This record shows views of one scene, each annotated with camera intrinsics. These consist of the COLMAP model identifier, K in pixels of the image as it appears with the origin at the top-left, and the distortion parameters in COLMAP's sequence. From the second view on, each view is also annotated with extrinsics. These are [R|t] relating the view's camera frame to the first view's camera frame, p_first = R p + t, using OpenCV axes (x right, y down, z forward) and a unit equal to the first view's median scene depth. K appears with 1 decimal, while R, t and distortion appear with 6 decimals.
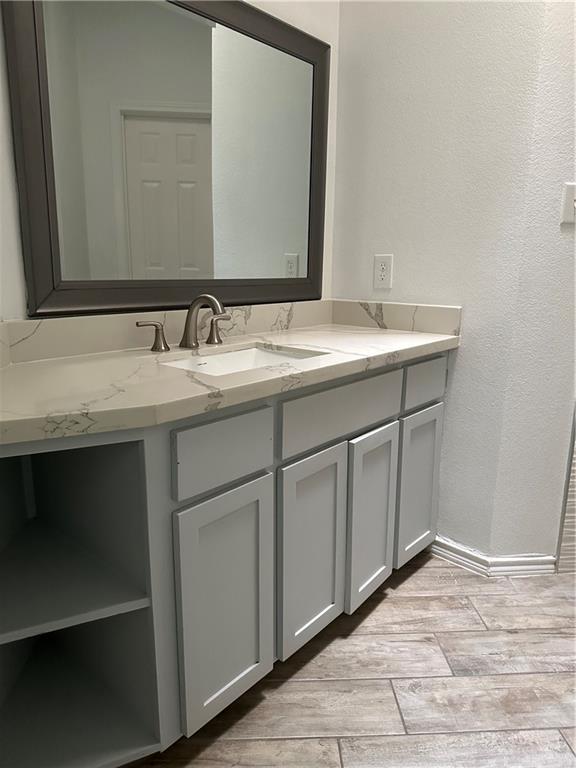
lens RADIAL K [[540.8, 0, 291.1], [0, 540.8, 379.9], [0, 0, 1]] dist [0.051981, -0.066784]
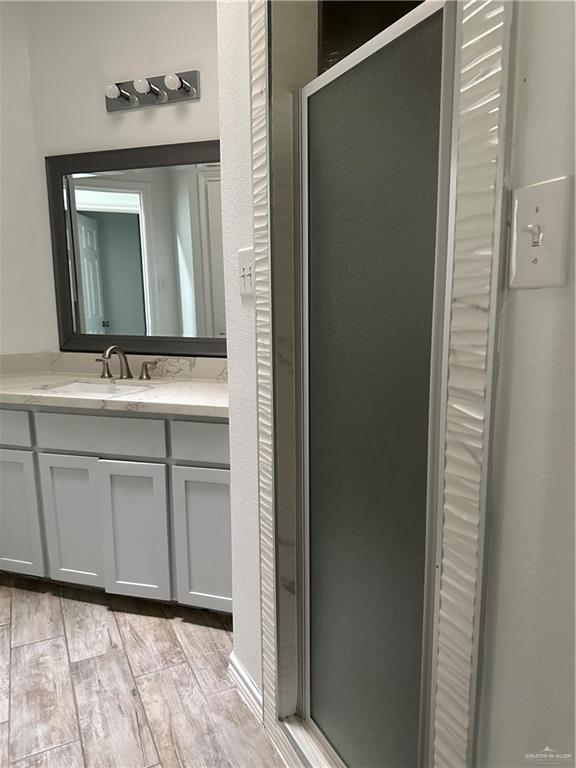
lens RADIAL K [[540.8, 0, 290.6], [0, 540.8, 386.3], [0, 0, 1]] dist [0.051981, -0.066784]
pose [[0.392331, 0.136295, -0.909670, 1.483967], [-0.187608, 0.980029, 0.065923, -0.240432], [0.900489, 0.144798, 0.410066, 0.823303]]
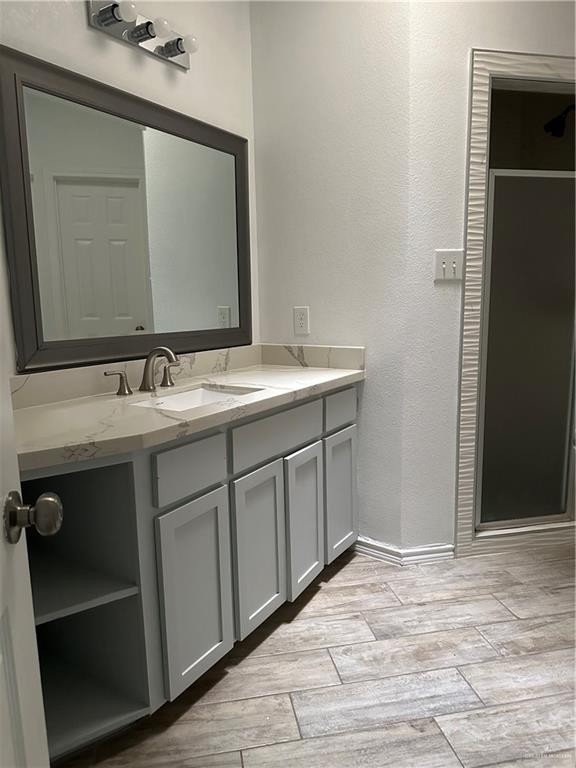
lens RADIAL K [[540.8, 0, 283.5], [0, 540.8, 384.8], [0, 0, 1]] dist [0.051981, -0.066784]
pose [[0.990441, -0.051430, 0.127990, -0.043696], [0.058817, 0.996773, -0.054621, 0.011716], [-0.124767, 0.061627, 0.990270, -0.244324]]
